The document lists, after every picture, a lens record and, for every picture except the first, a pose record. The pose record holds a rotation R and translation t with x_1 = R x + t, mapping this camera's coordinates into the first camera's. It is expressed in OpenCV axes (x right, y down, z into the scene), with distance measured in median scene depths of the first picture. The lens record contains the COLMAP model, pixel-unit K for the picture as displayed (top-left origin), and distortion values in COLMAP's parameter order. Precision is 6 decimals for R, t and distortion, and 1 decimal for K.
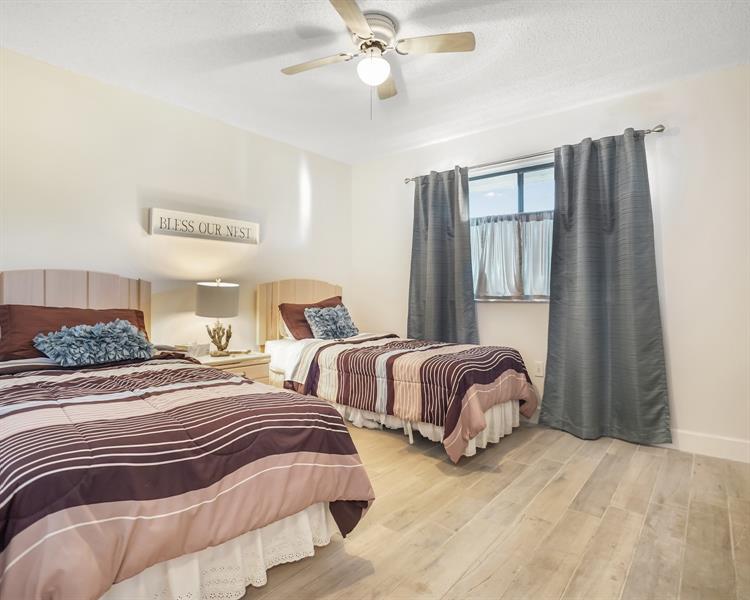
lens RADIAL K [[422.9, 0, 375.6], [0, 422.9, 300.1], [0, 0, 1]] dist [-0.064117, 0.023497]
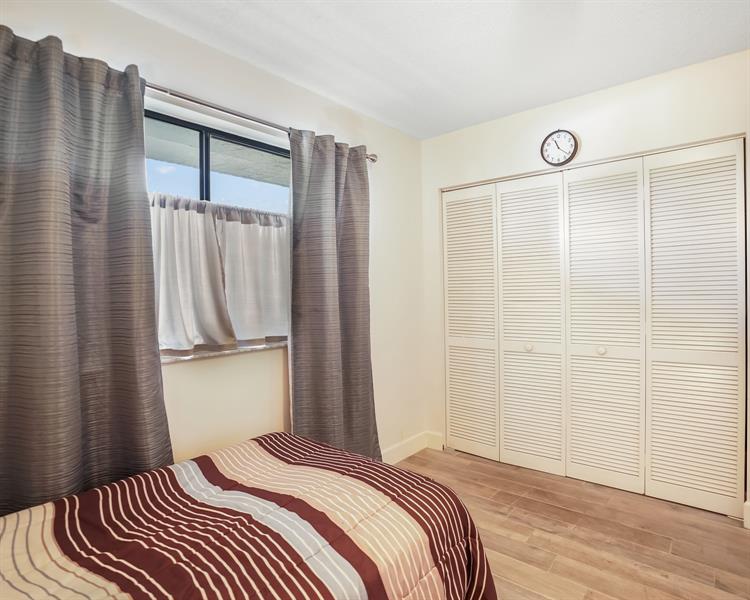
lens RADIAL K [[422.9, 0, 375.7], [0, 422.9, 299.0], [0, 0, 1]] dist [-0.064117, 0.023497]
pose [[0.005376, -0.024799, 0.999678, -0.258661], [0.020577, 0.999484, 0.024684, -0.082226], [-0.999774, 0.020438, 0.005883, 0.777127]]
